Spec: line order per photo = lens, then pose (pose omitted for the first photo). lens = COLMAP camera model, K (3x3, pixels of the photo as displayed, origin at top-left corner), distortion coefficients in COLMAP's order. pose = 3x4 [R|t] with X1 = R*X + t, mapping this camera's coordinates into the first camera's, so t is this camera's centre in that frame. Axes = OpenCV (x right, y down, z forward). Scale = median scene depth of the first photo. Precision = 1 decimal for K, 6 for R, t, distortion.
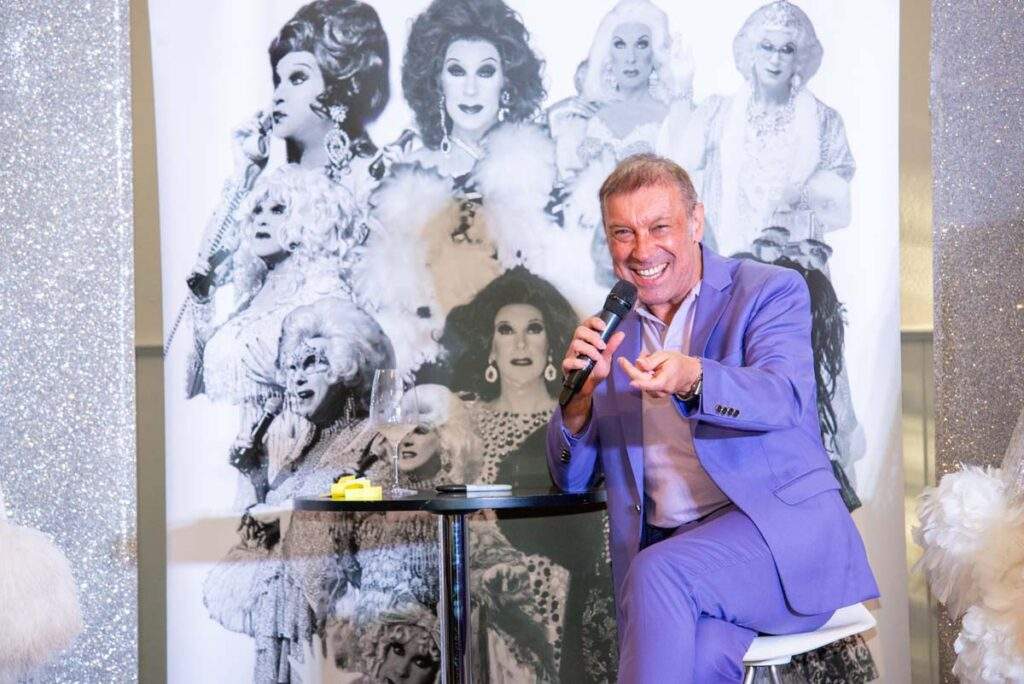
lens RADIAL K [[4340.4, 0, 520.1], [0, 4340.4, 338.1], [0, 0, 1]] dist [1.010999, 5.084385]
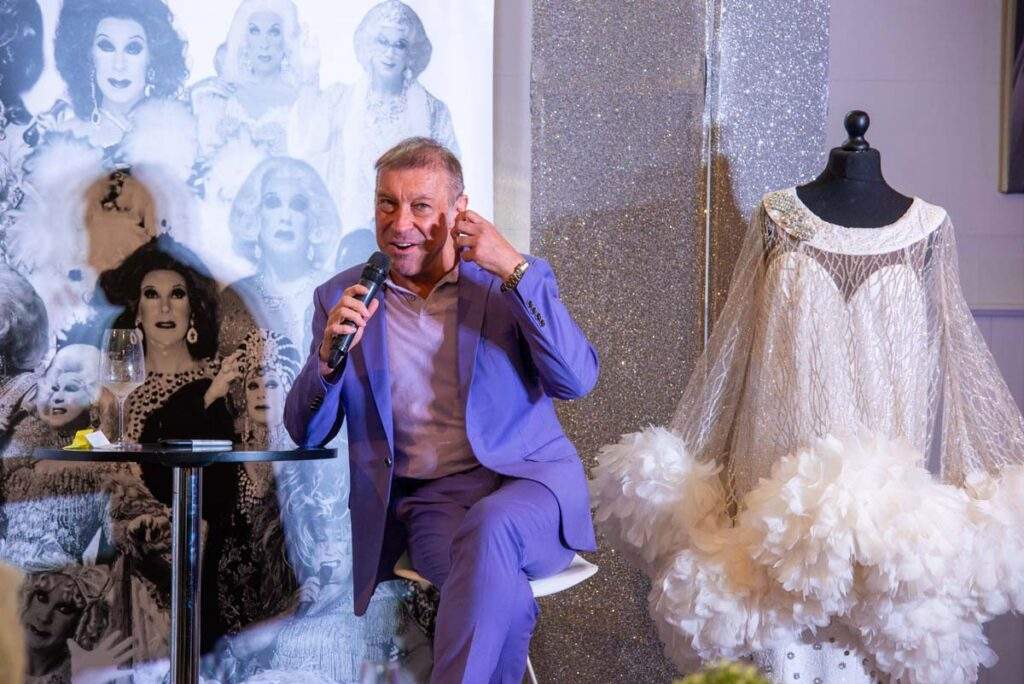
lens RADIAL K [[4340.4, 0, 520.1], [0, 4340.4, 338.1], [0, 0, 1]] dist [1.010999, 5.084385]
pose [[0.913841, 0.021238, 0.405516, -0.352822], [-0.022853, 0.999738, -0.000858, 0.007652], [-0.405429, -0.008483, 0.914087, -0.010876]]
